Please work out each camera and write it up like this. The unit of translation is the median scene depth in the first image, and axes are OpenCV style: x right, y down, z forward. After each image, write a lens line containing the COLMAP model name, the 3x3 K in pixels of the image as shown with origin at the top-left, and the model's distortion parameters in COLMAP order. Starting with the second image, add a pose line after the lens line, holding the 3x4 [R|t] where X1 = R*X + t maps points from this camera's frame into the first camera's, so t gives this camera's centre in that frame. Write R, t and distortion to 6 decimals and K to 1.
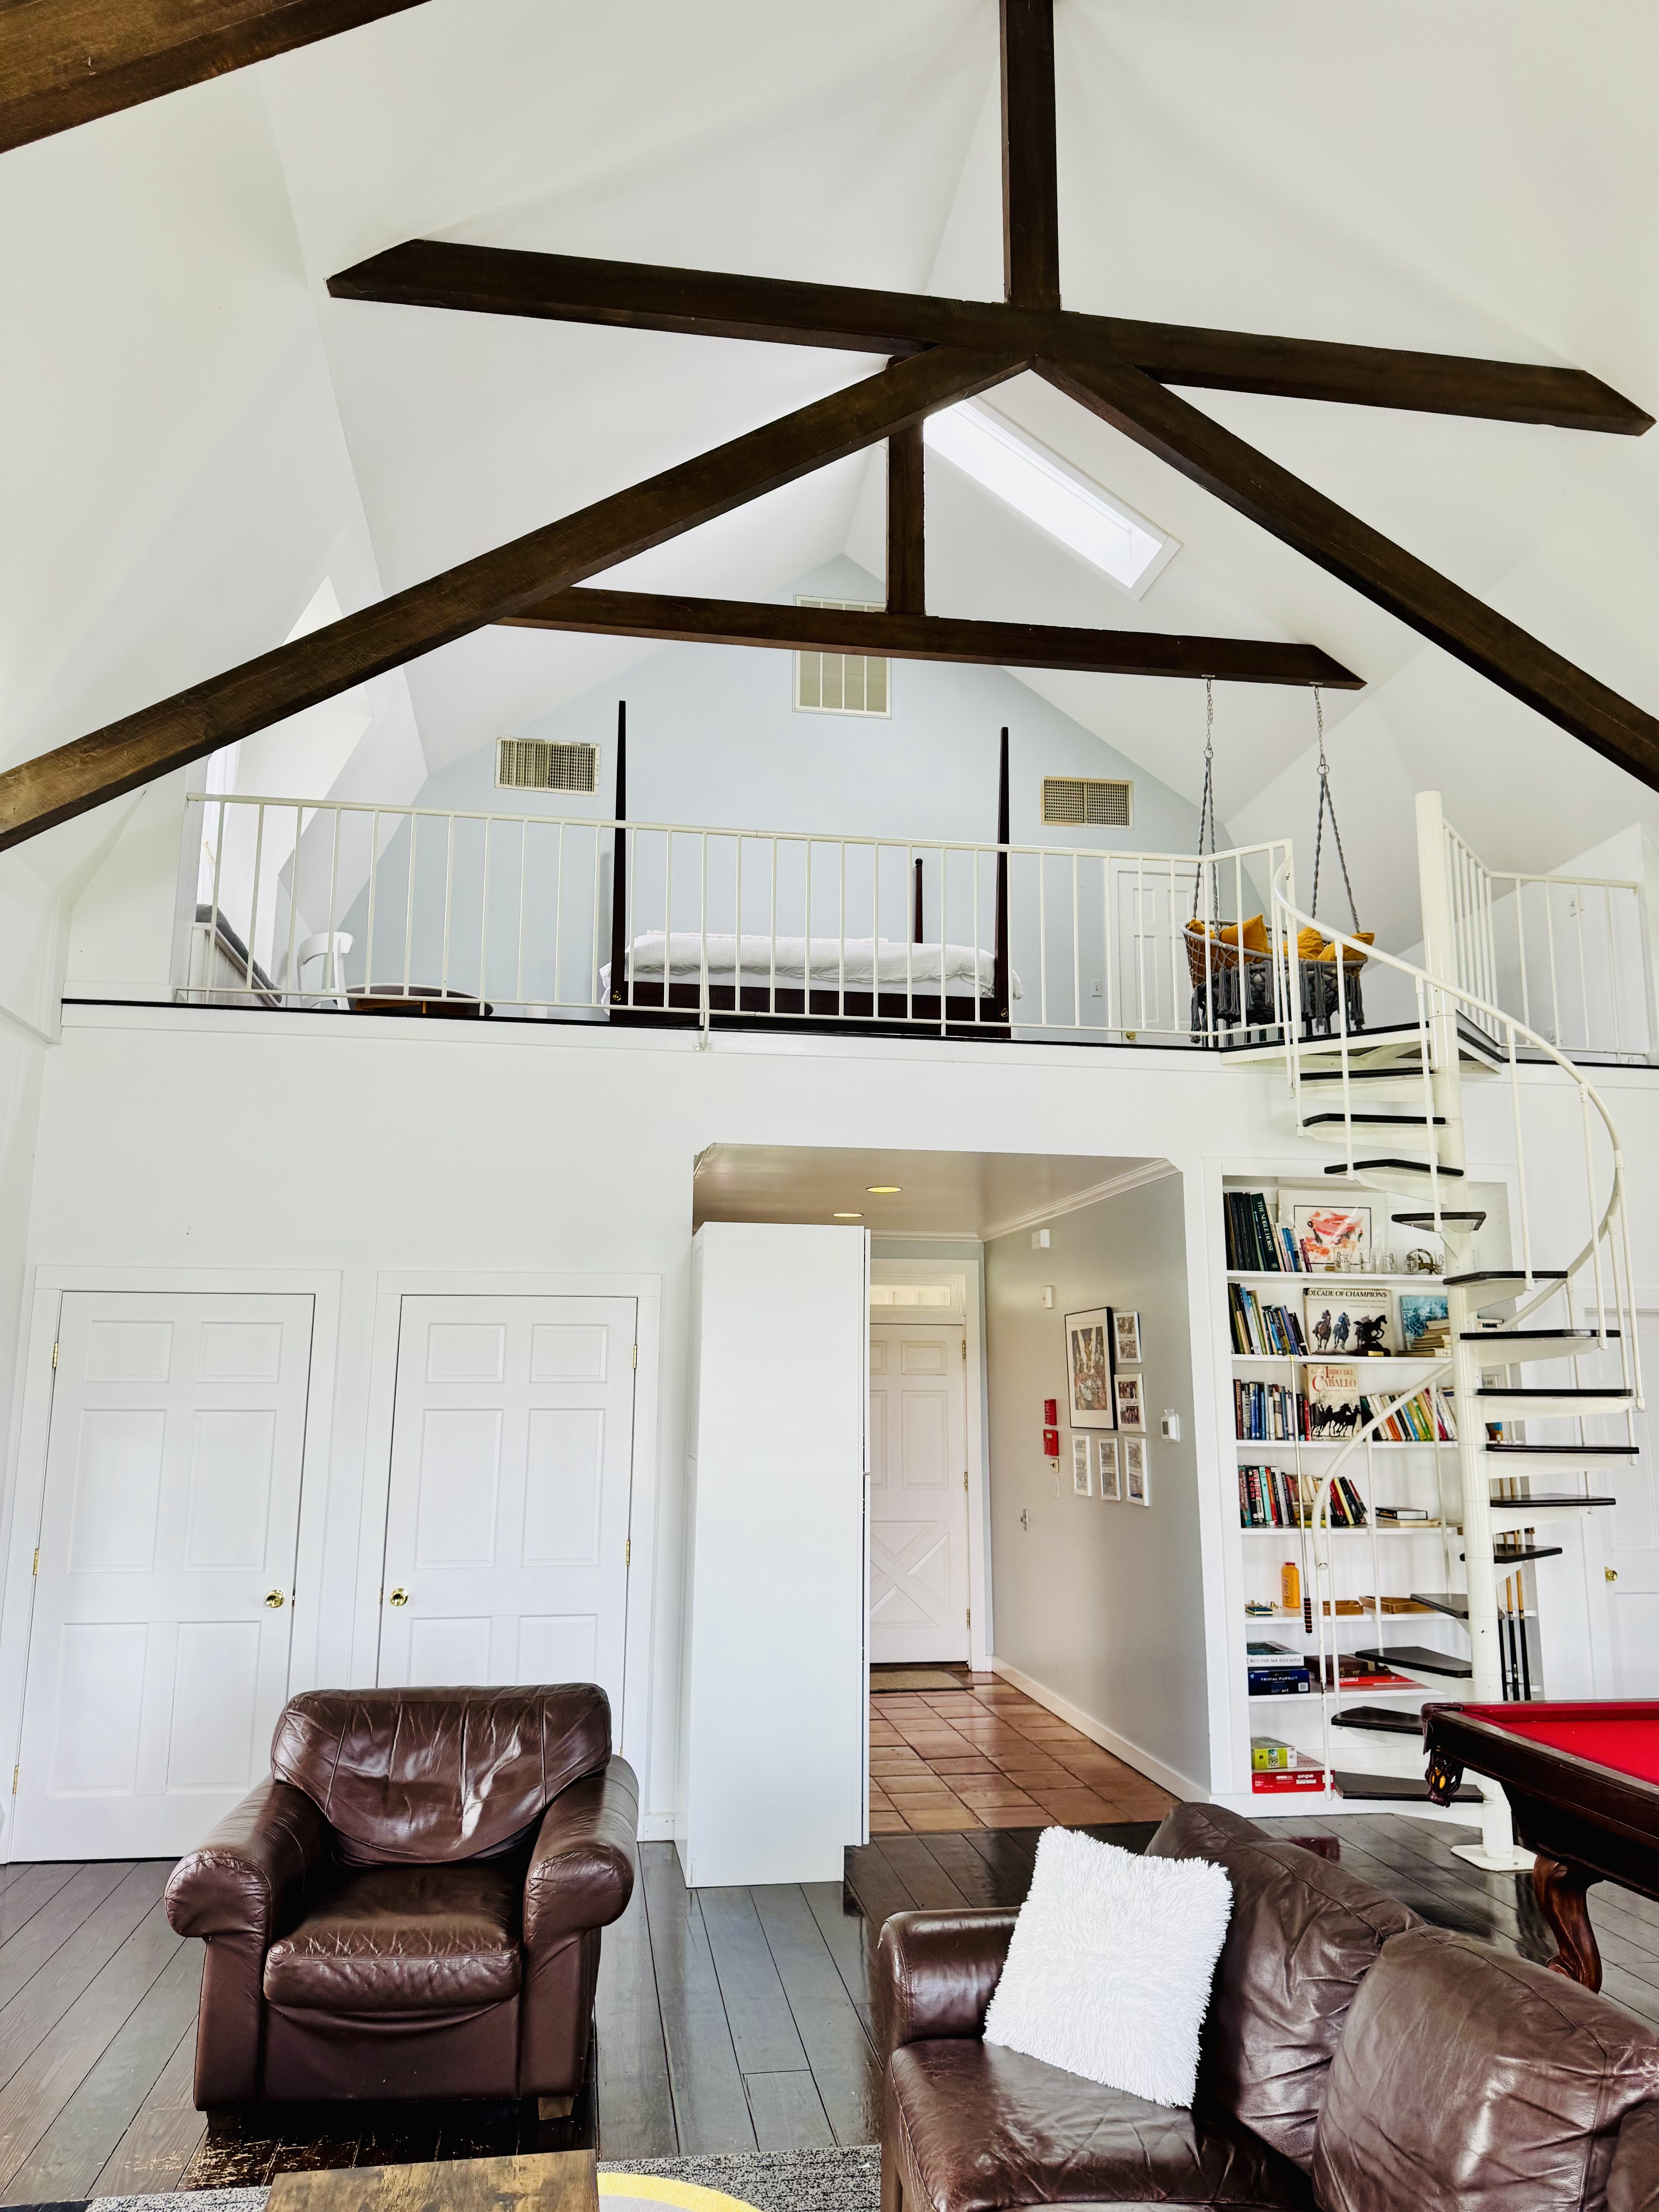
lens RADIAL K [[1545.8, 0, 829.5], [0, 1545.8, 1106.0], [0, 0, 1]] dist [0.133988, -0.247884]
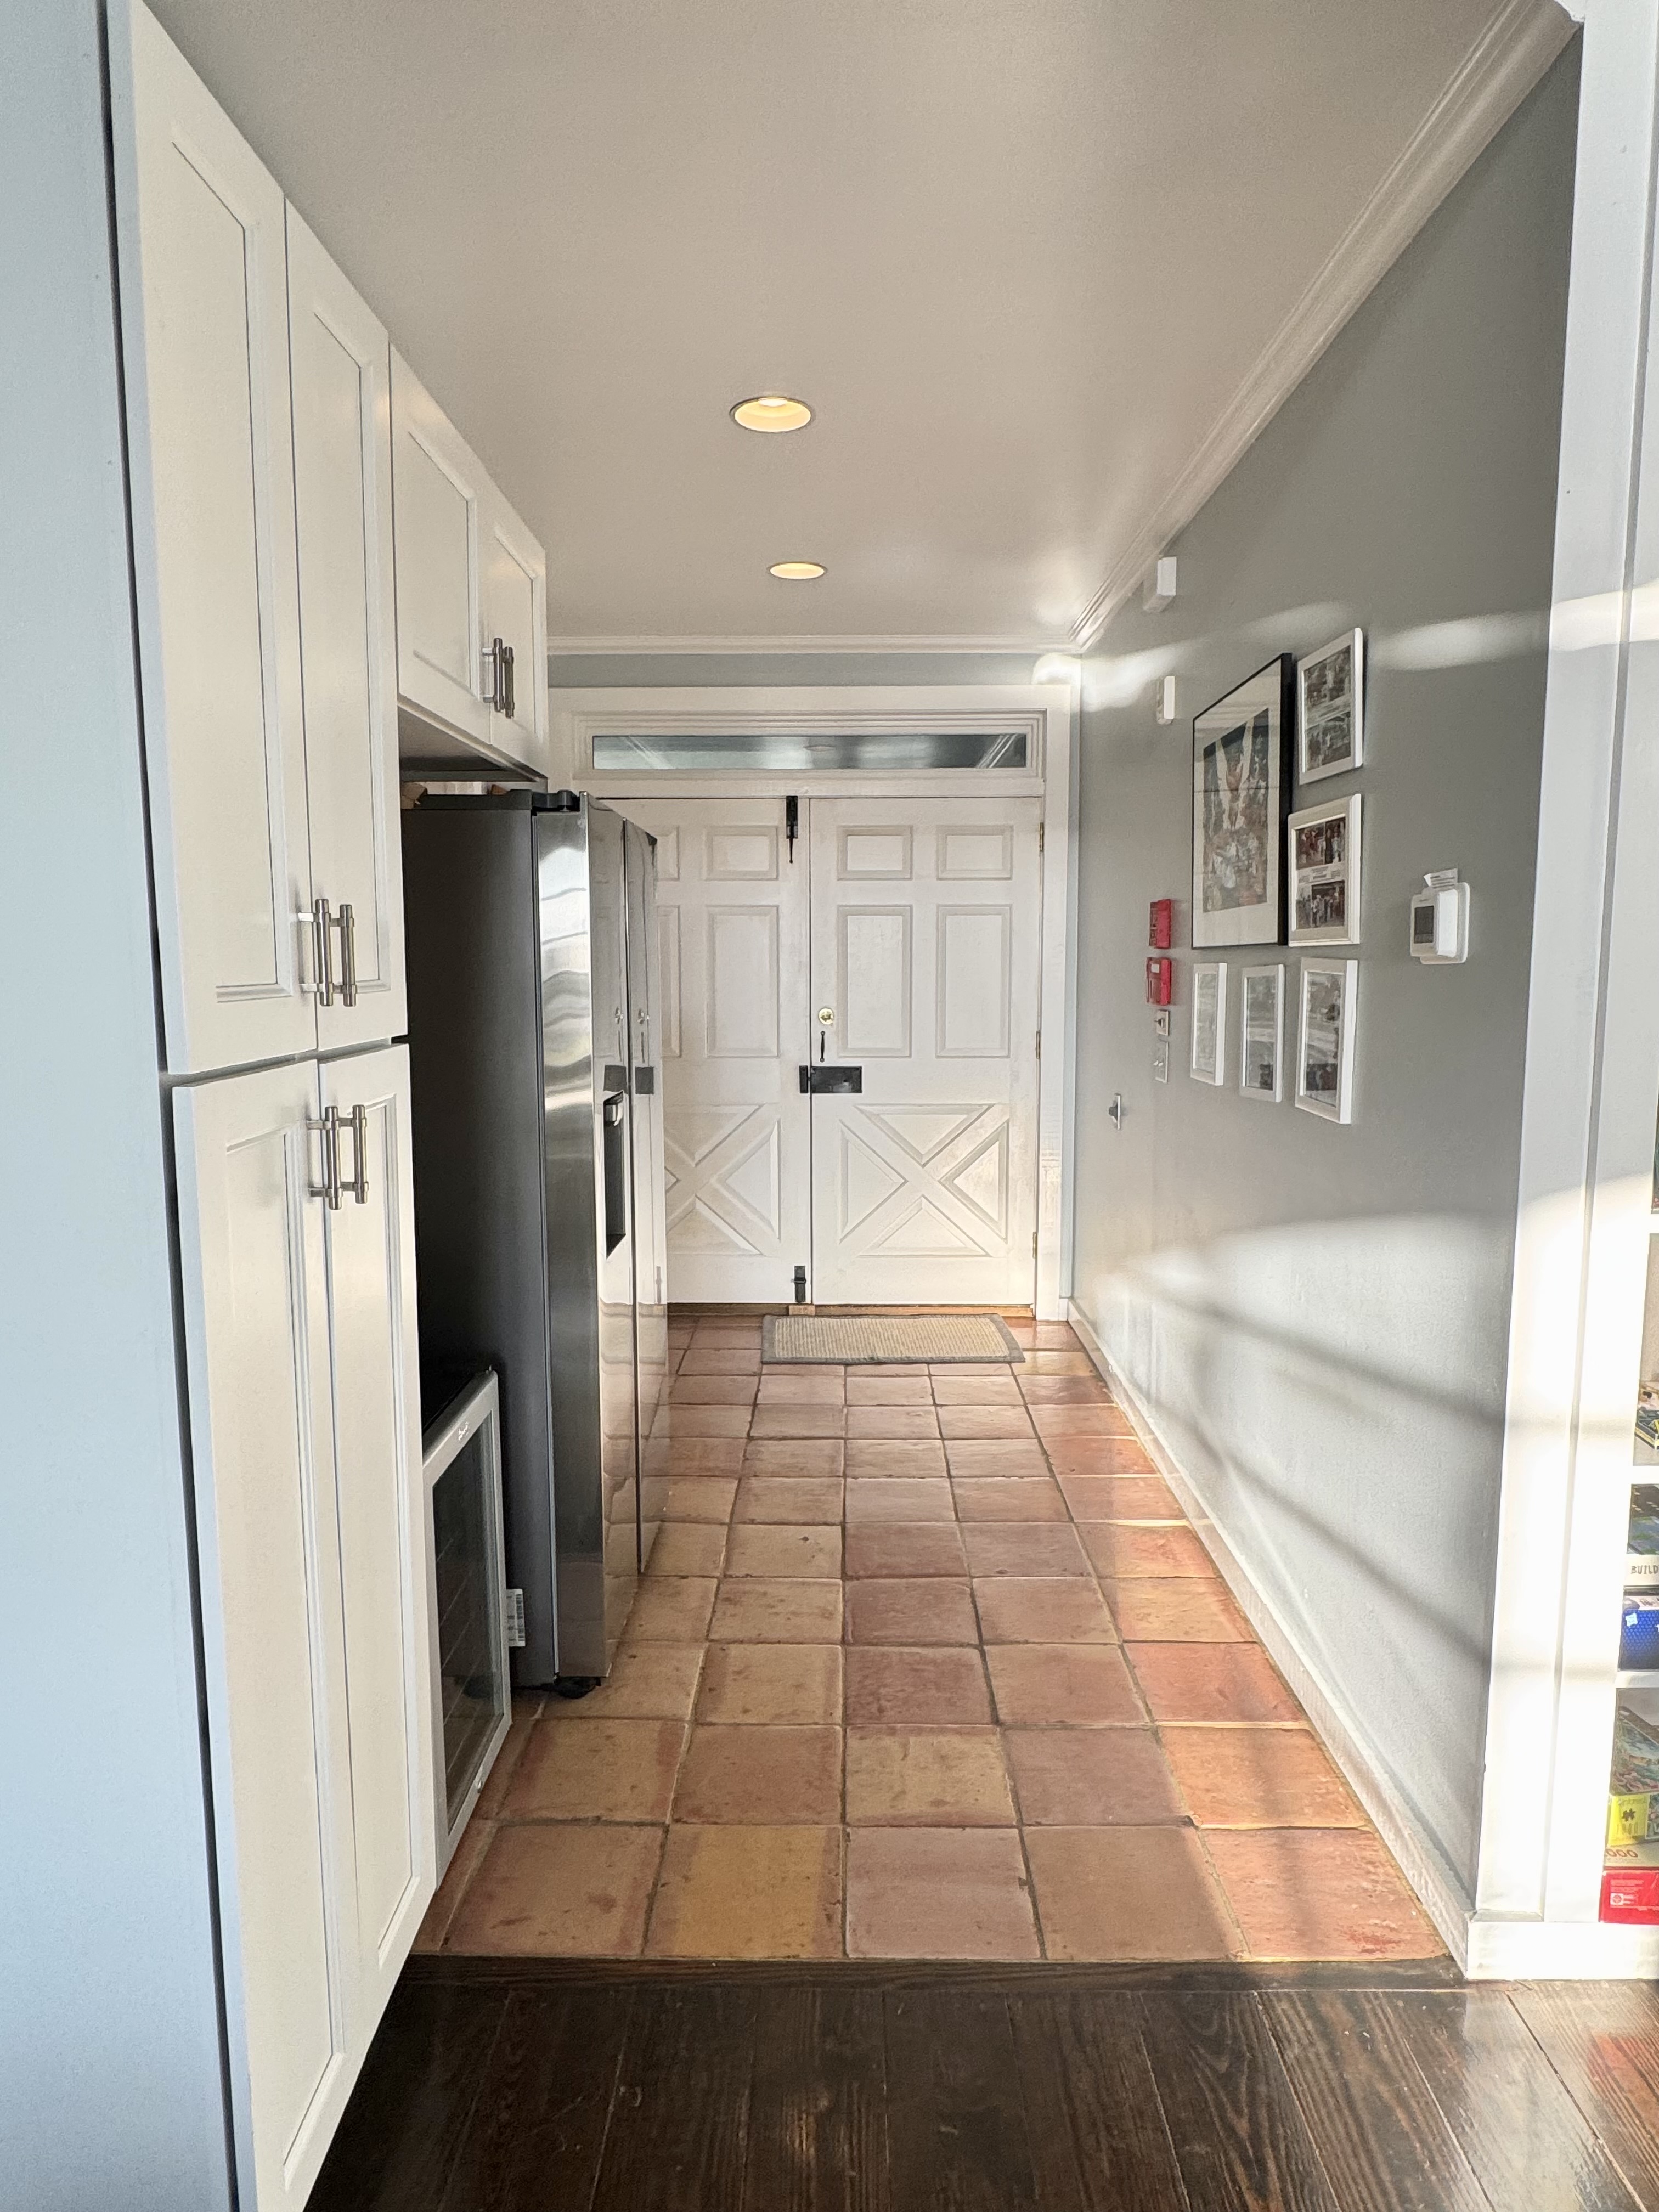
lens RADIAL K [[1297.5, 0, 829.5], [0, 1297.5, 1106.0], [0, 0, 1]] dist [-0.003871, -0.001014]
pose [[0.985723, 0.011258, -0.167997, 0.117300], [0.038901, 0.955540, 0.292284, 0.136433], [0.163818, -0.294646, 0.941460, 0.612012]]
